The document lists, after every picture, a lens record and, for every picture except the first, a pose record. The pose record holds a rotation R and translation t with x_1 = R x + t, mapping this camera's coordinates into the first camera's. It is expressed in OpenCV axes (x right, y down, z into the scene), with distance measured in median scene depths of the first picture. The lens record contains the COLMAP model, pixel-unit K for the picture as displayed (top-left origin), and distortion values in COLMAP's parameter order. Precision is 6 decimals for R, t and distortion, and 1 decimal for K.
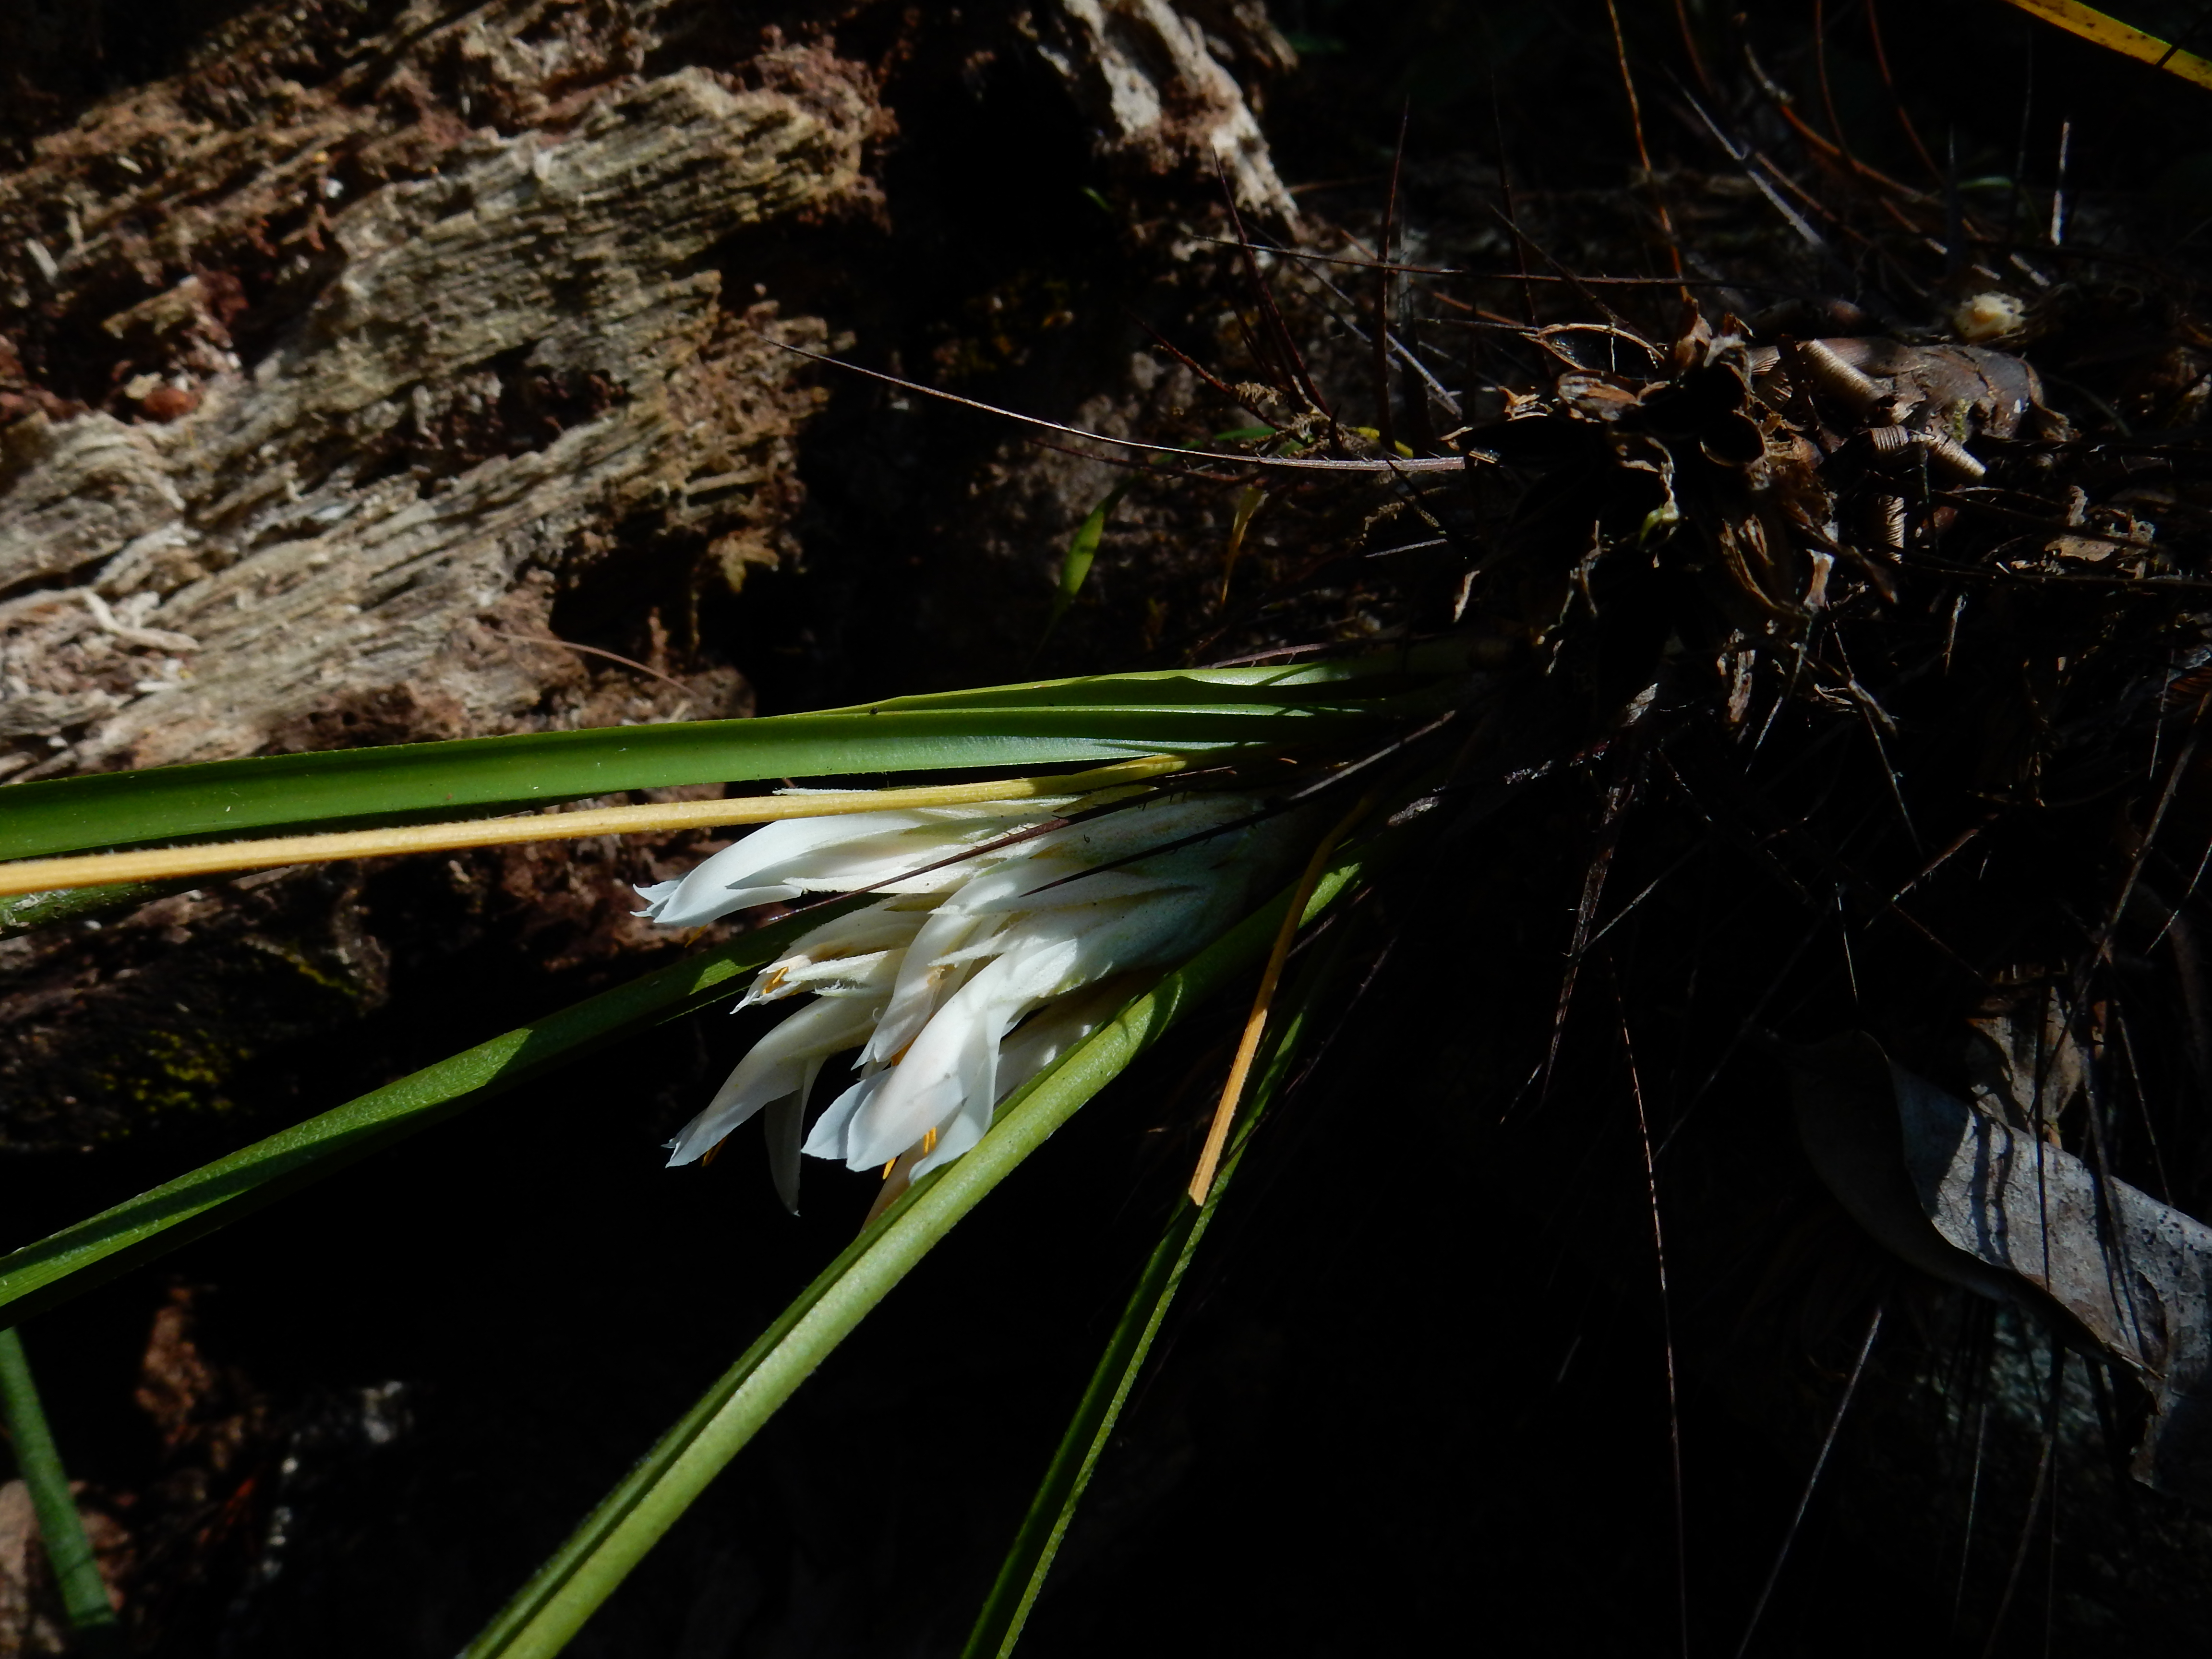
lens RADIAL K [[1639.5, 0, 1107.9], [0, 1639.5, 837.0], [0, 0, 1]] dist [0.000223, -0.002876]
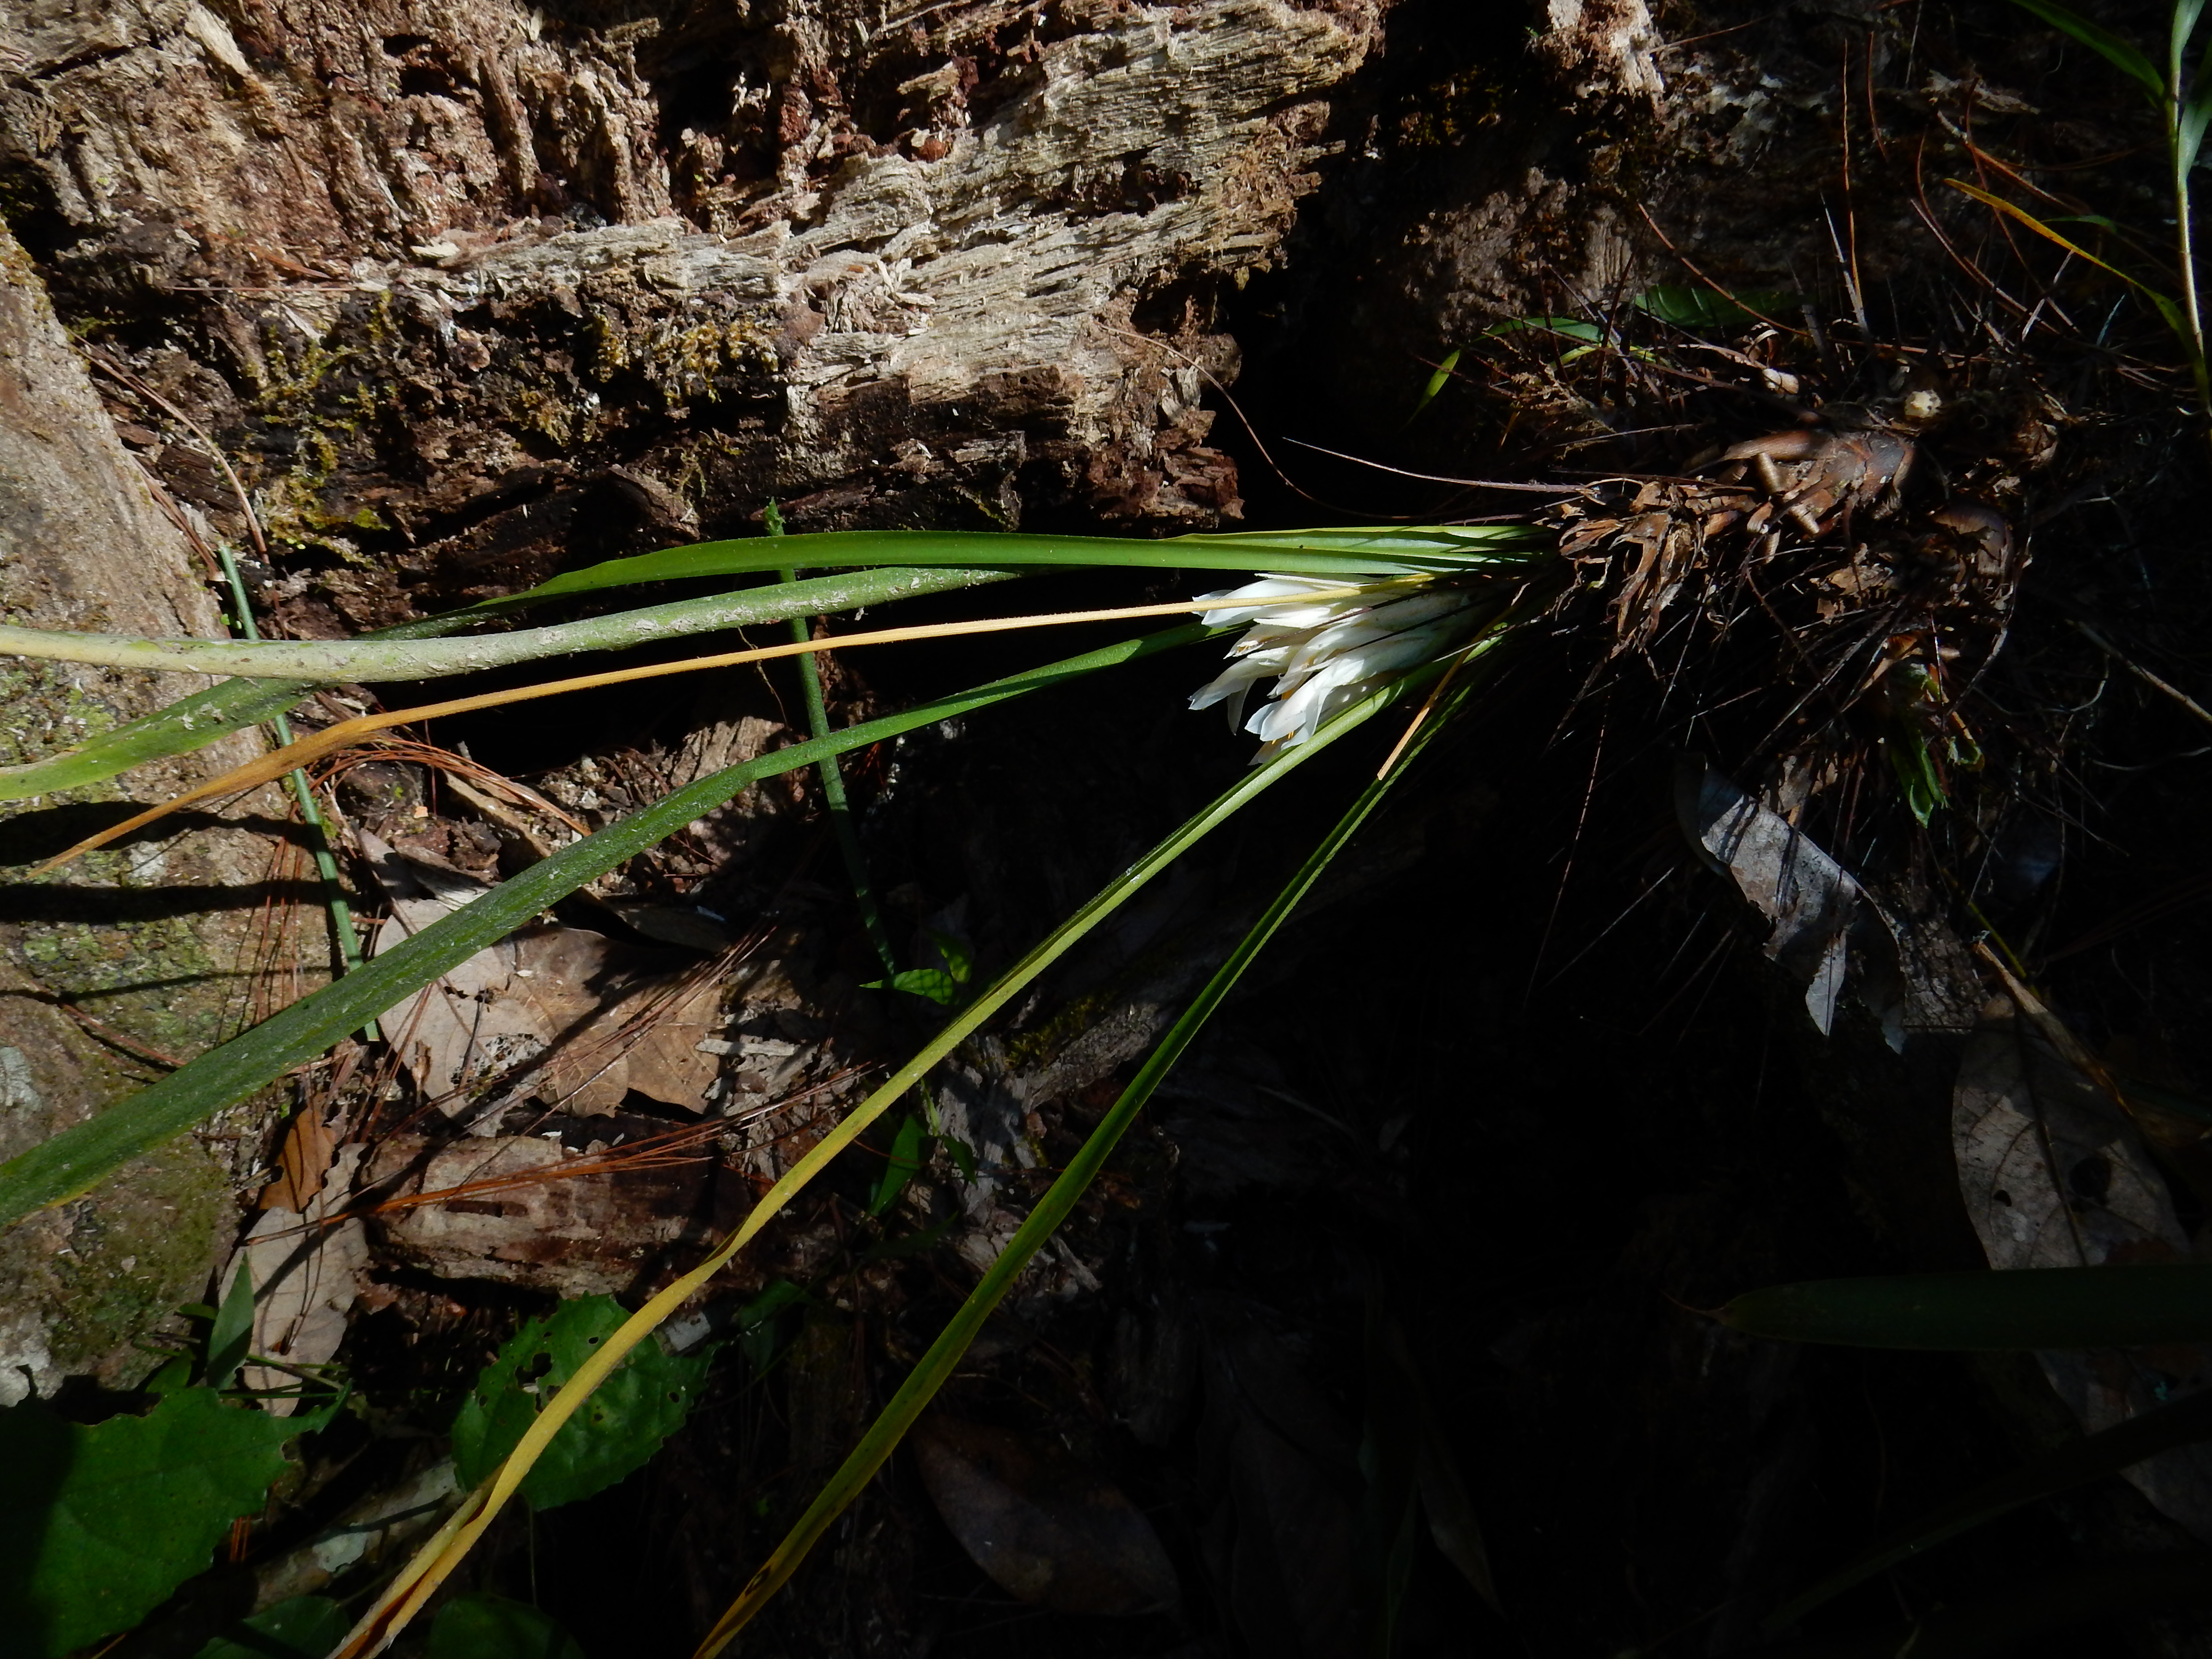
lens RADIAL K [[1624.1, 0, 1106.0], [0, 1624.1, 829.5], [0, 0, 1]] dist [0.006119, -0.002811]
pose [[0.957316, 0.220134, -0.187315, 0.061745], [-0.134123, 0.912375, 0.386759, -0.299527], [0.256040, -0.345128, 0.902956, -0.702167]]
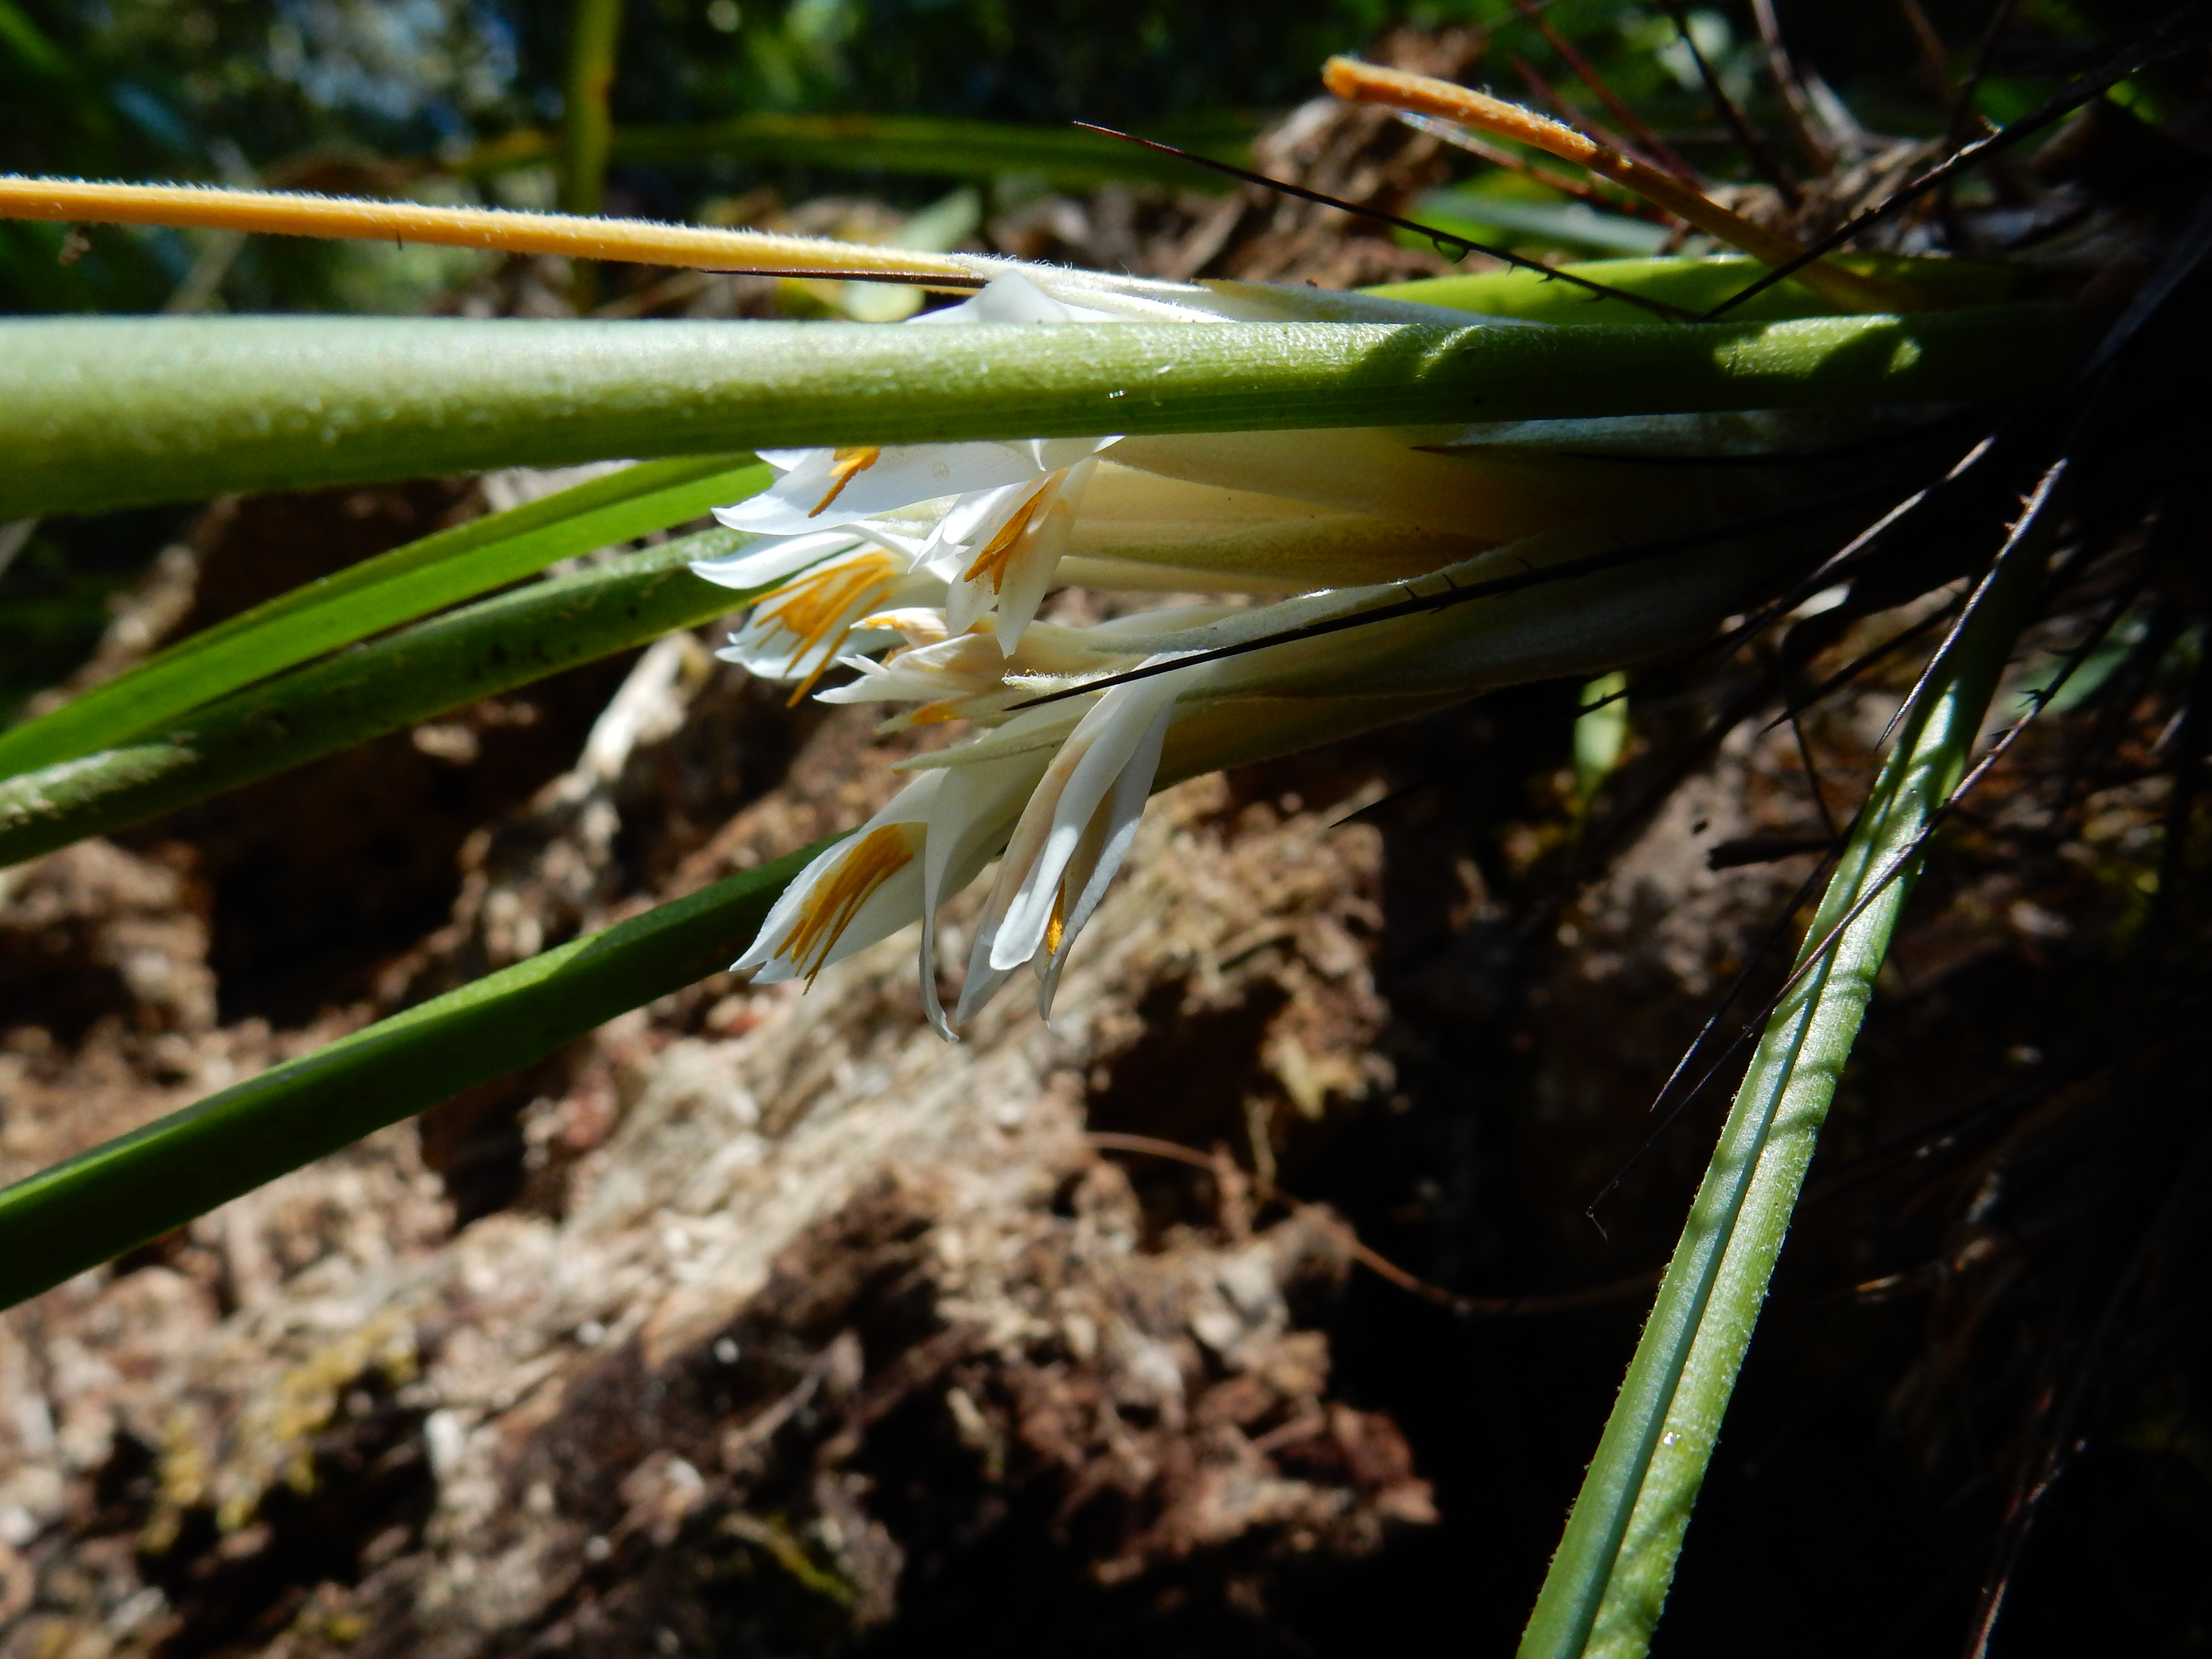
lens RADIAL K [[1624.1, 0, 1106.0], [0, 1624.1, 829.5], [0, 0, 1]] dist [0.006119, -0.002811]
pose [[0.872687, -0.319566, -0.369182, 0.039927], [0.036917, 0.797104, -0.602713, 0.264640], [0.486883, 0.512351, 0.707419, 0.327285]]
